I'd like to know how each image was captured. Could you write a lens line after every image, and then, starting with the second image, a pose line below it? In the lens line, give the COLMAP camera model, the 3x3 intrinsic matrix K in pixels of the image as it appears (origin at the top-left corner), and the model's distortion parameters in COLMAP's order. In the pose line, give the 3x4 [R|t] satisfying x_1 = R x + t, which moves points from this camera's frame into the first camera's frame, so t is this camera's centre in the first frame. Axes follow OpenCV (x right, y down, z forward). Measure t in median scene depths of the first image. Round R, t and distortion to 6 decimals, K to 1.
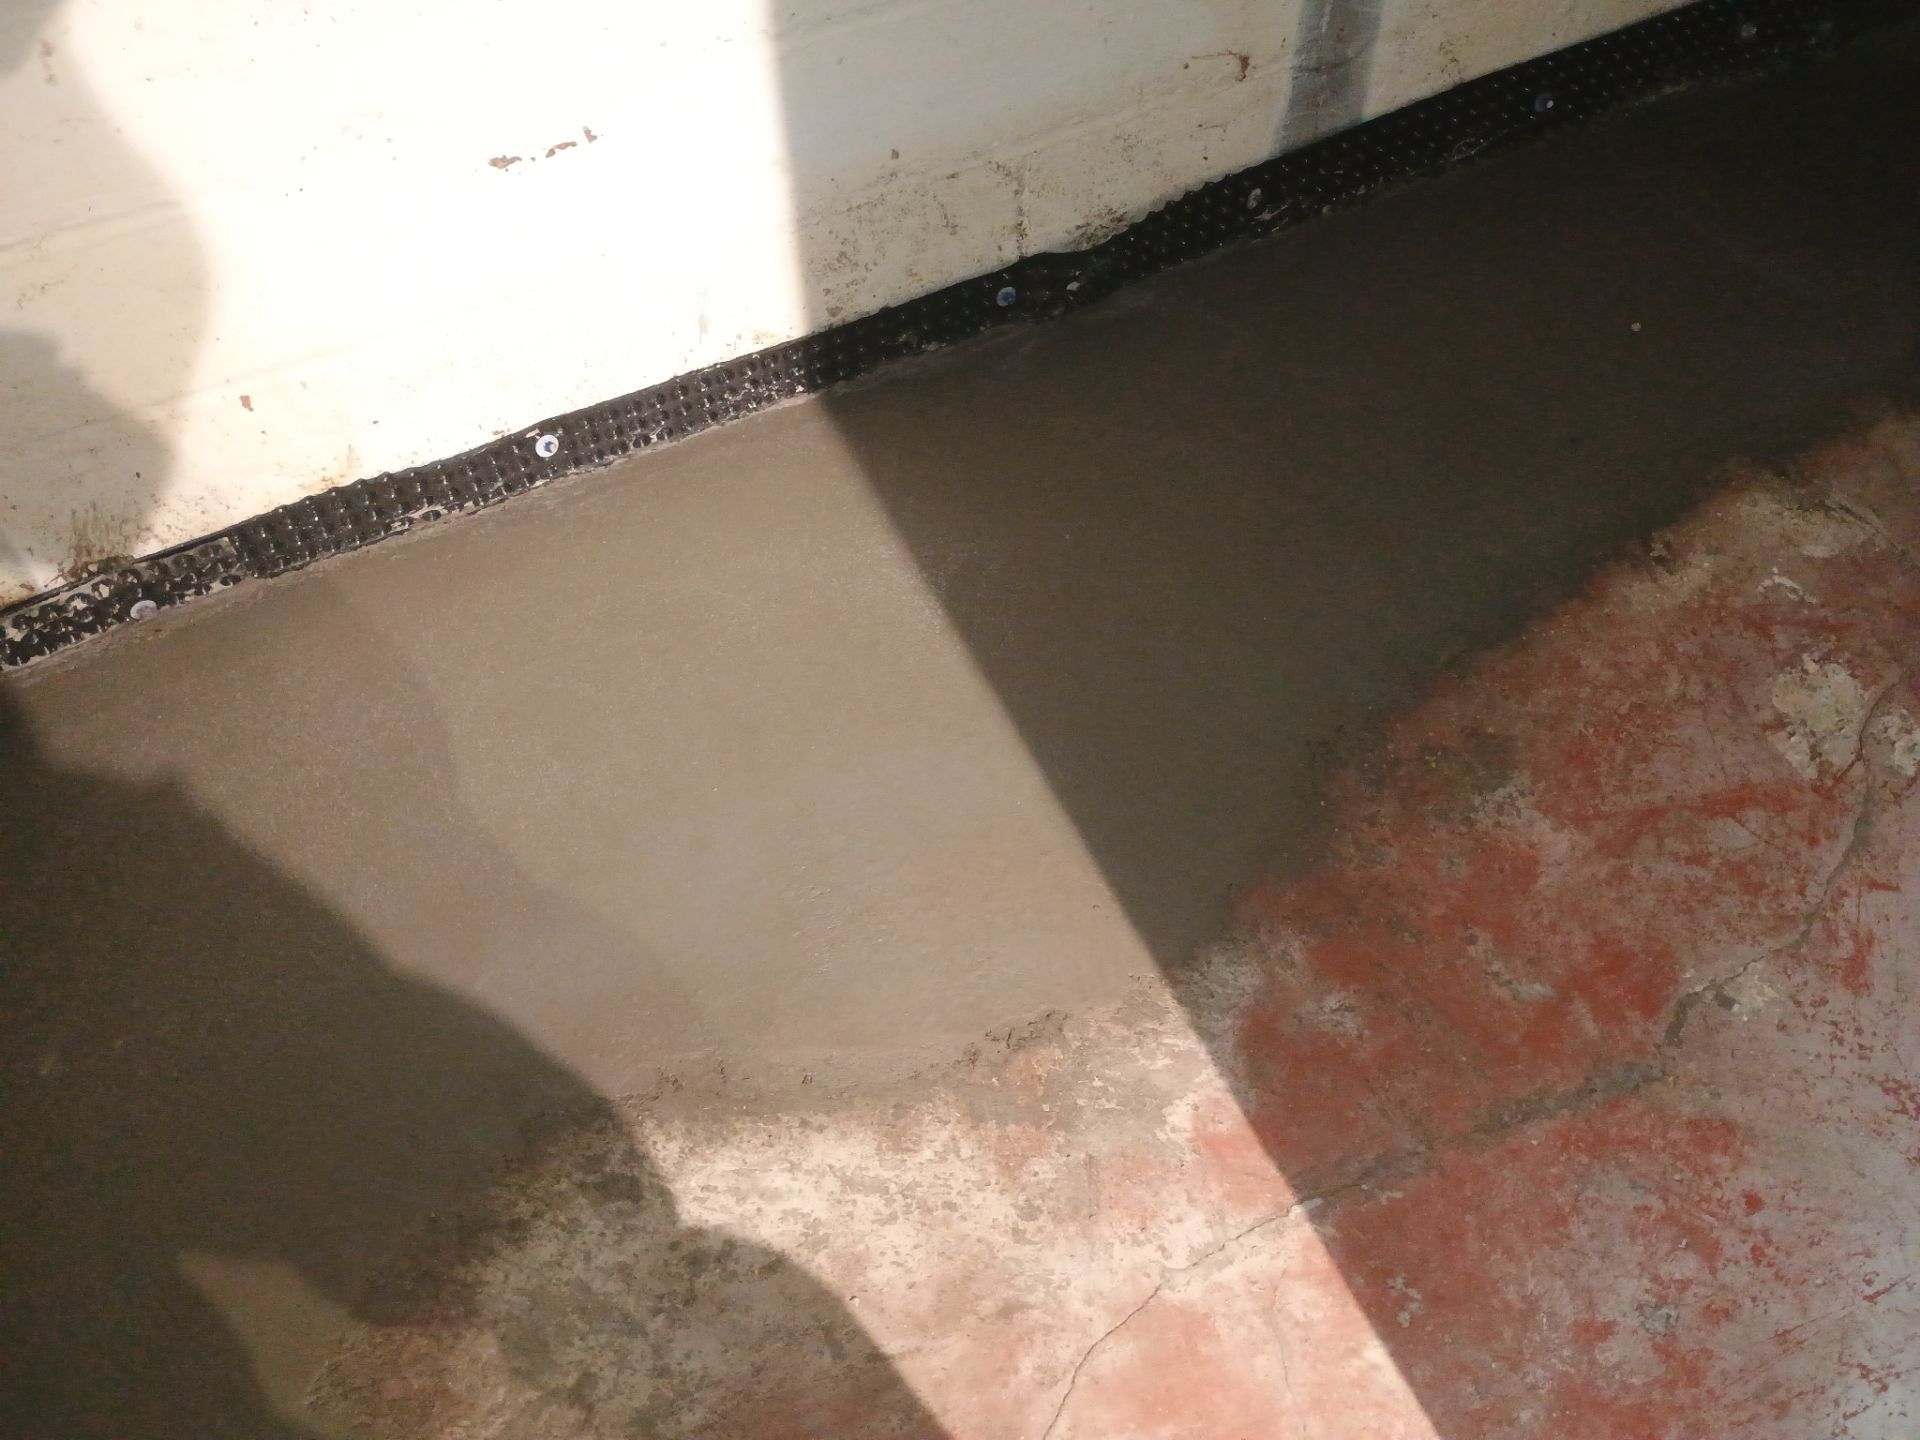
lens RADIAL K [[1675.7, 0, 963.5], [0, 1675.7, 728.6], [0, 0, 1]] dist [0.067150, -0.083969]
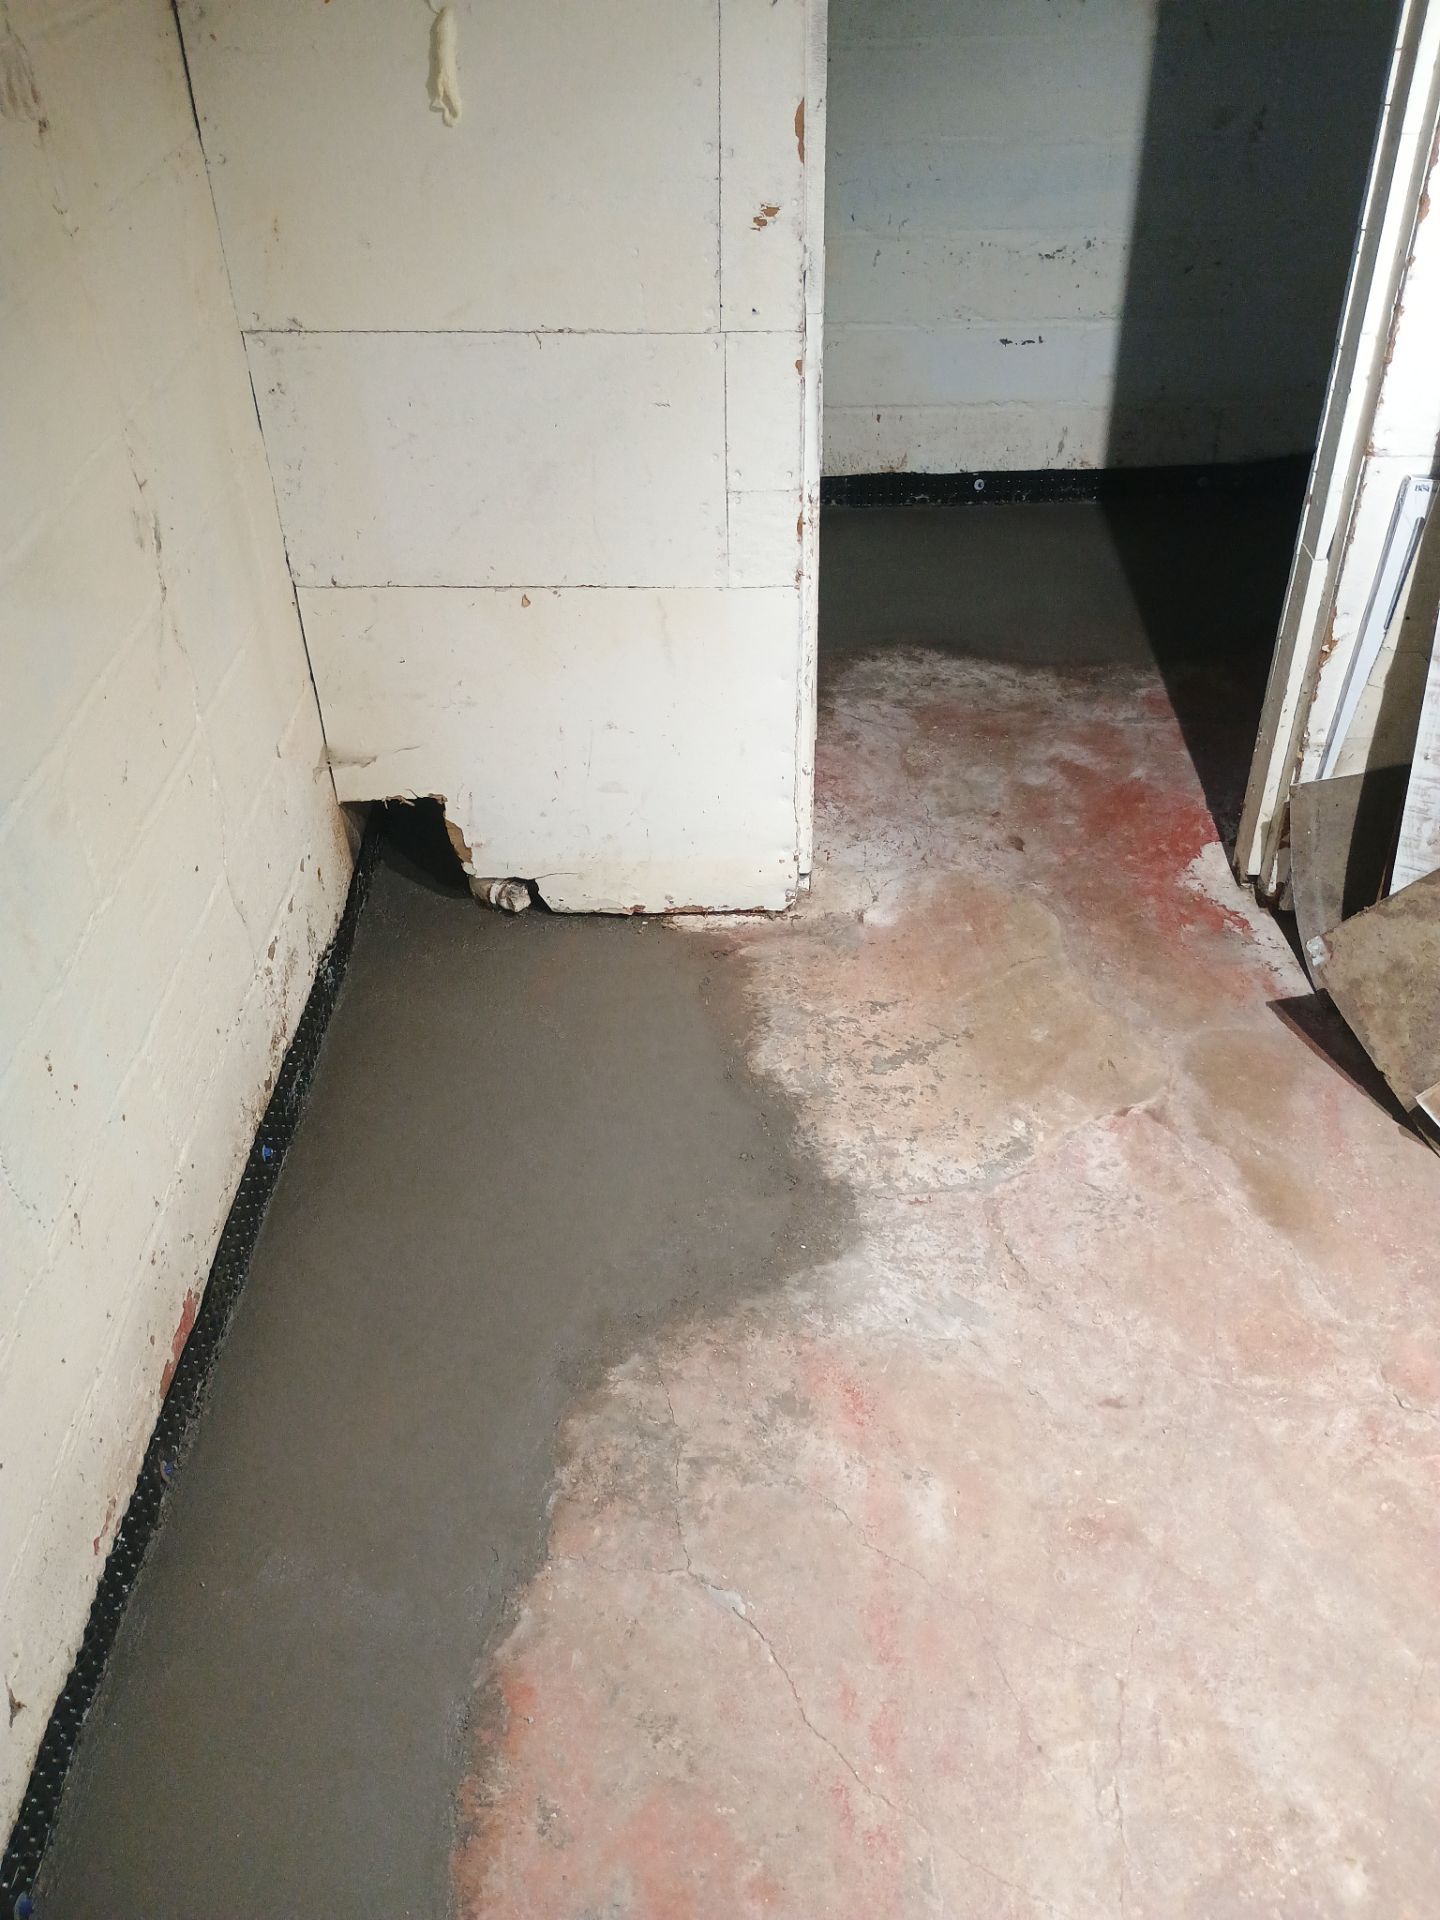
lens RADIAL K [[1675.7, 0, 712.1], [0, 1675.7, 960.6], [0, 0, 1]] dist [0.067150, -0.083969]
pose [[0.884907, 0.264673, -0.383259, 0.586114], [-0.372378, 0.896293, -0.240819, 1.331365], [0.279774, 0.355820, 0.891694, -1.126641]]
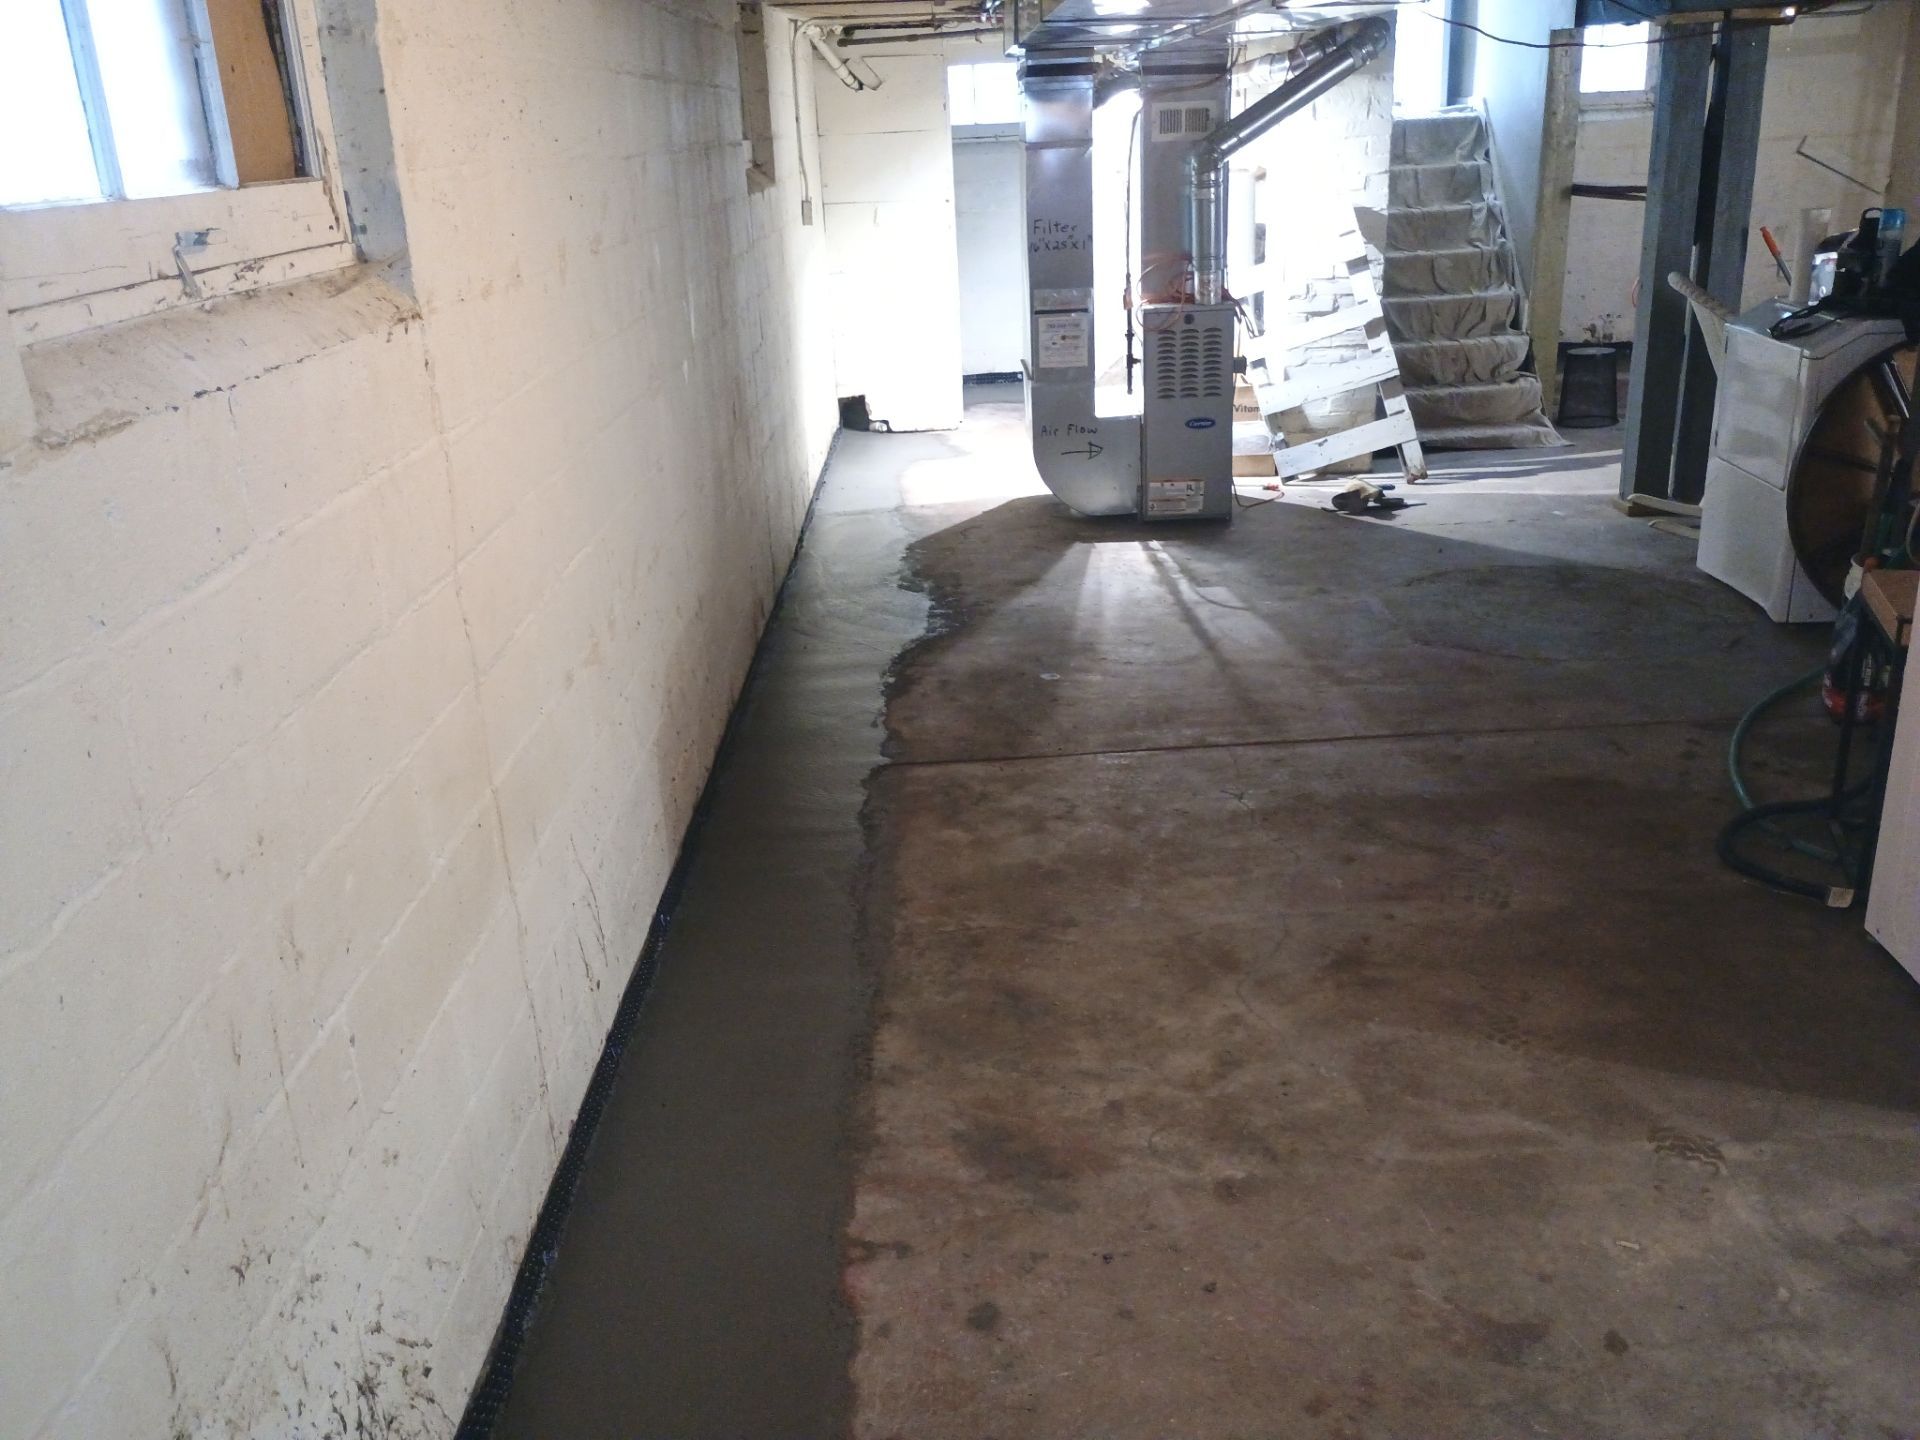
lens RADIAL K [[1675.7, 0, 962.4], [0, 1675.7, 708.5], [0, 0, 1]] dist [0.067150, -0.083969]
pose [[0.902830, 0.101637, -0.417814, 3.037162], [-0.331914, 0.782455, -0.526875, 5.470405], [0.273371, 0.614356, 0.740159, -3.952866]]
